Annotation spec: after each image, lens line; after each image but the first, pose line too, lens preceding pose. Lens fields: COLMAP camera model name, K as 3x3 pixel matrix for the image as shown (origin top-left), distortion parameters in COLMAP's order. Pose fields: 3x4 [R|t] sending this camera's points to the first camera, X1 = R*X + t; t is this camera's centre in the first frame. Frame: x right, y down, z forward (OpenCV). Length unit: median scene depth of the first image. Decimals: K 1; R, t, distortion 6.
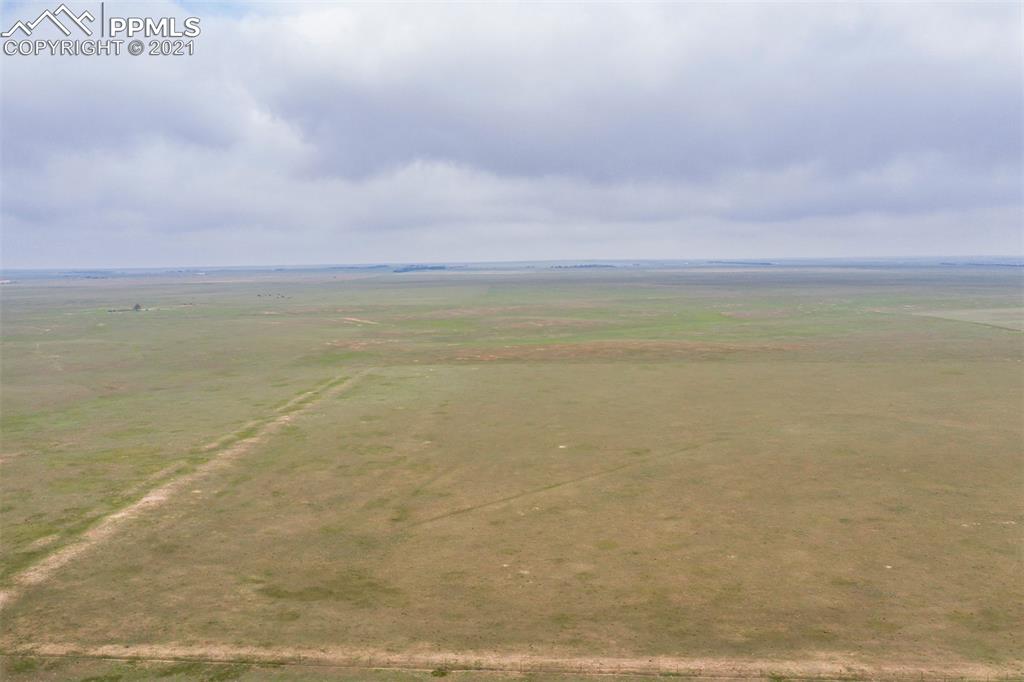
lens RADIAL K [[793.7, 0, 510.6], [0, 793.7, 342.2], [0, 0, 1]] dist [-0.013496, -0.000032]
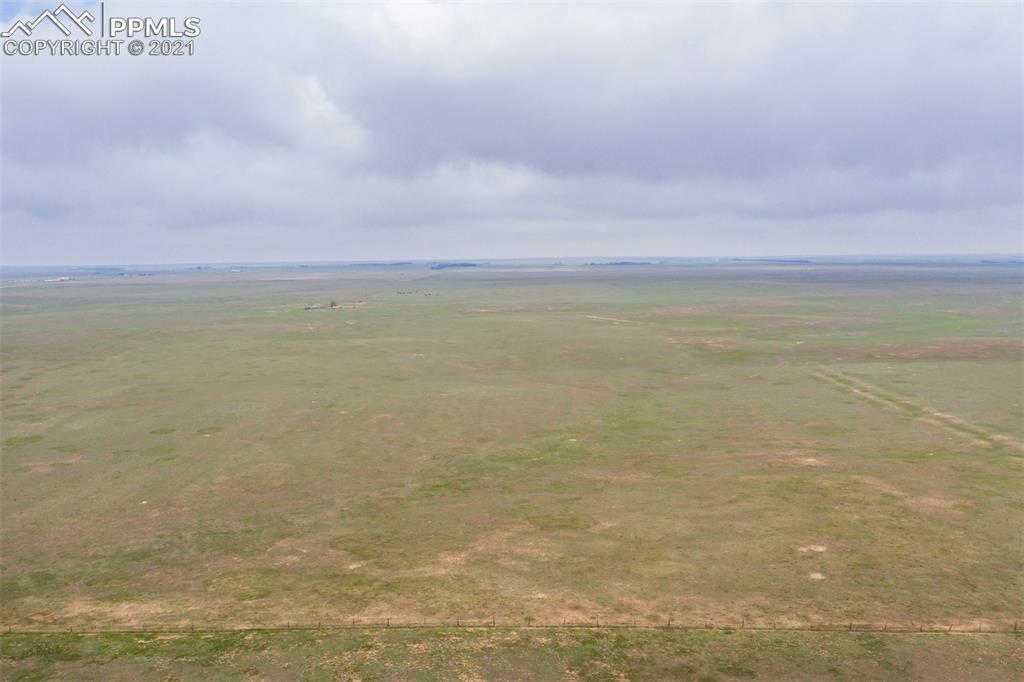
lens RADIAL K [[793.7, 0, 518.5], [0, 793.7, 350.6], [0, 0, 1]] dist [-0.013496, -0.000032]
pose [[0.999420, -0.002765, 0.033953, -0.129406], [0.002284, 0.999896, 0.014207, -0.000490], [-0.033989, -0.014121, 0.999322, 0.000191]]
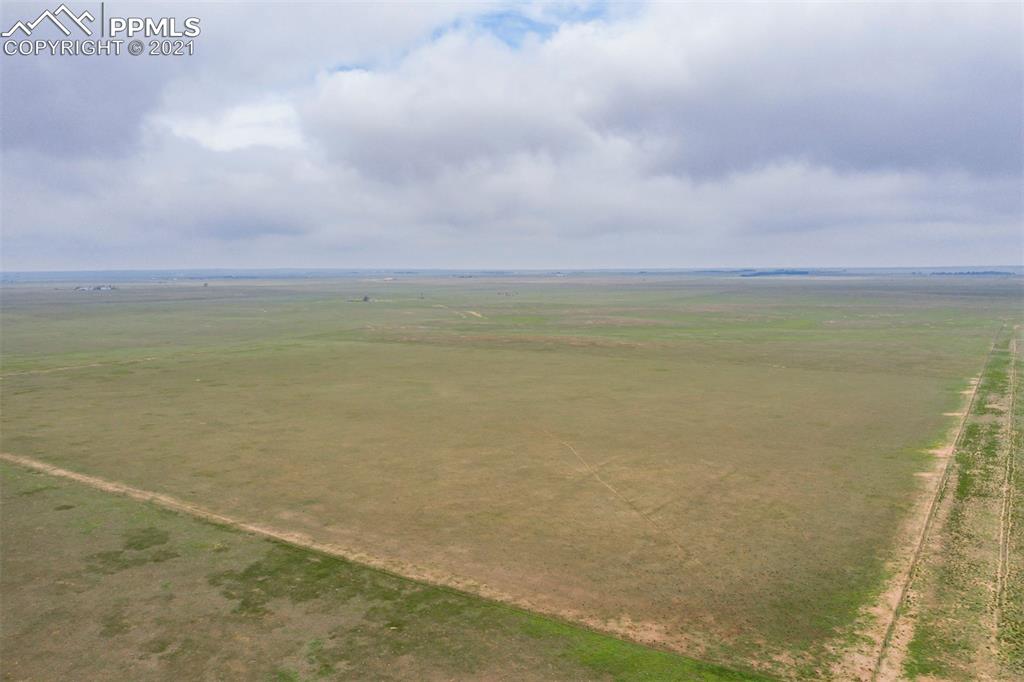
lens RADIAL K [[793.7, 0, 509.8], [0, 793.7, 349.1], [0, 0, 1]] dist [-0.013496, -0.000032]
pose [[0.876253, 0.058706, -0.478261, 0.136320], [-0.056822, 0.998214, 0.018421, -0.000738], [0.478489, 0.011034, 0.878024, 0.009441]]
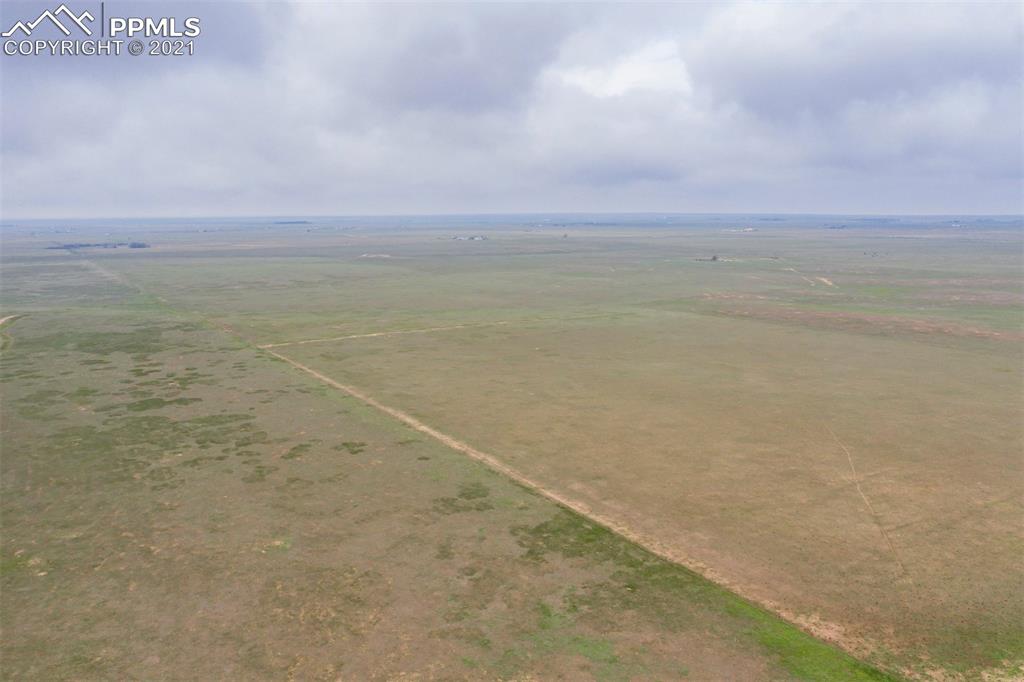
lens RADIAL K [[829.9, 0, 519.1], [0, 829.9, 338.7], [0, 0, 1]] dist [-0.013192, -0.004438]
pose [[0.599113, 0.130784, -0.789911, 0.155980], [-0.086285, 0.991370, 0.098696, -0.009771], [0.796002, 0.009027, 0.605227, -0.000788]]
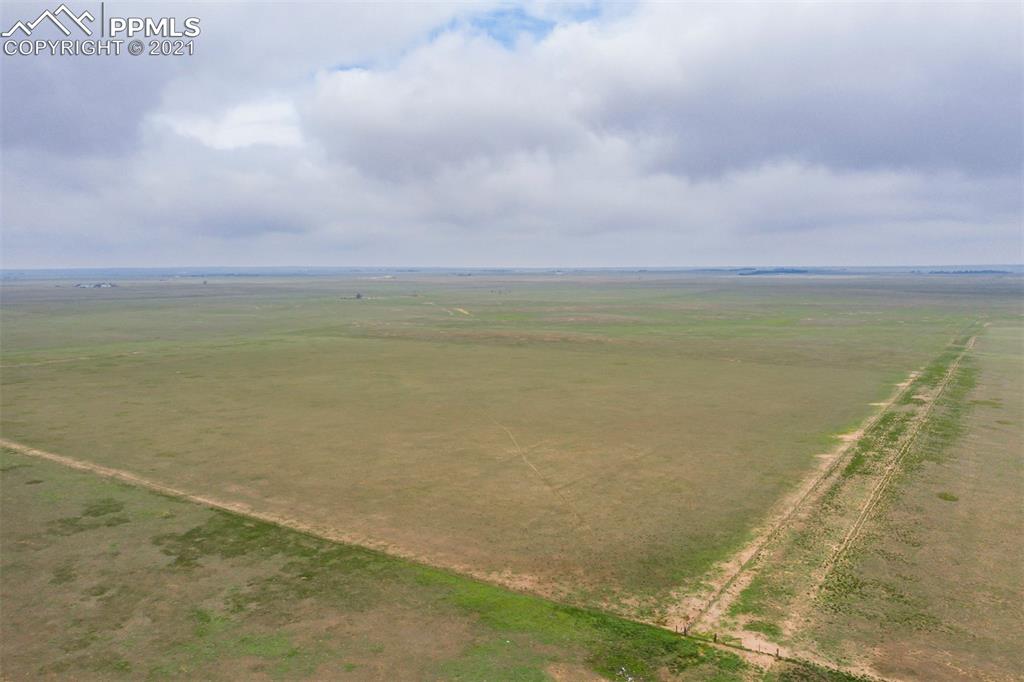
lens RADIAL K [[793.7, 0, 506.9], [0, 793.7, 350.8], [0, 0, 1]] dist [-0.013496, -0.000032]
pose [[0.872884, 0.062587, -0.483897, 0.148084], [-0.058794, 0.998005, 0.023026, -0.000454], [0.484372, 0.008351, 0.874822, 0.006305]]
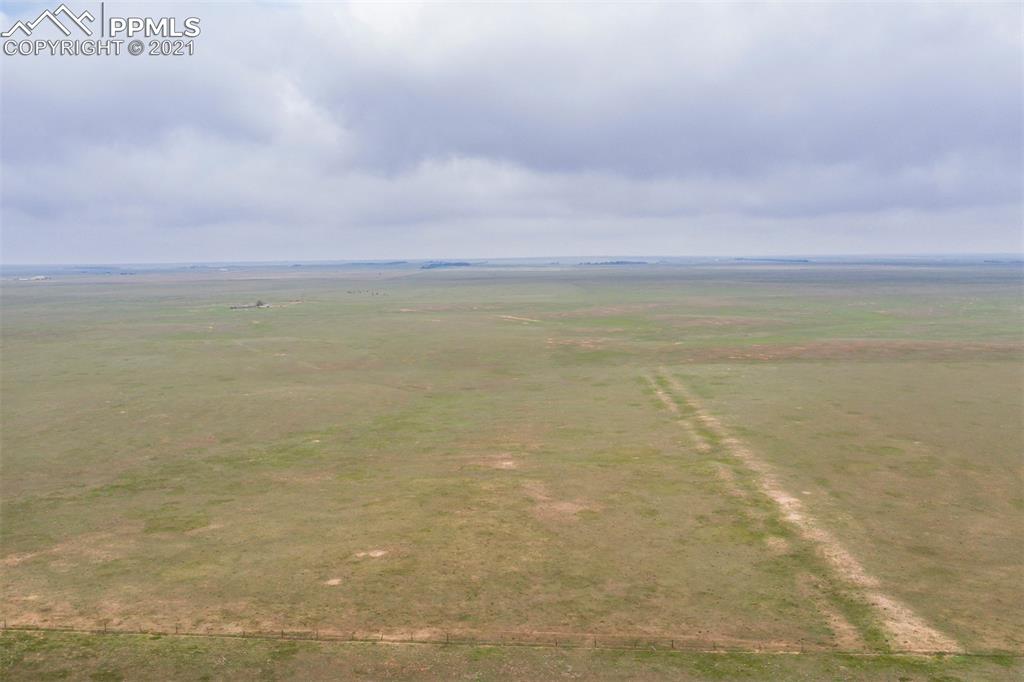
lens RADIAL K [[793.7, 0, 518.9], [0, 793.7, 386.2], [0, 0, 1]] dist [-0.013496, -0.000032]
pose [[0.999912, -0.000476, 0.013267, -0.078300], [-0.000309, 0.998252, 0.059101, -0.000475], [-0.013272, -0.059100, 0.998164, 0.001308]]
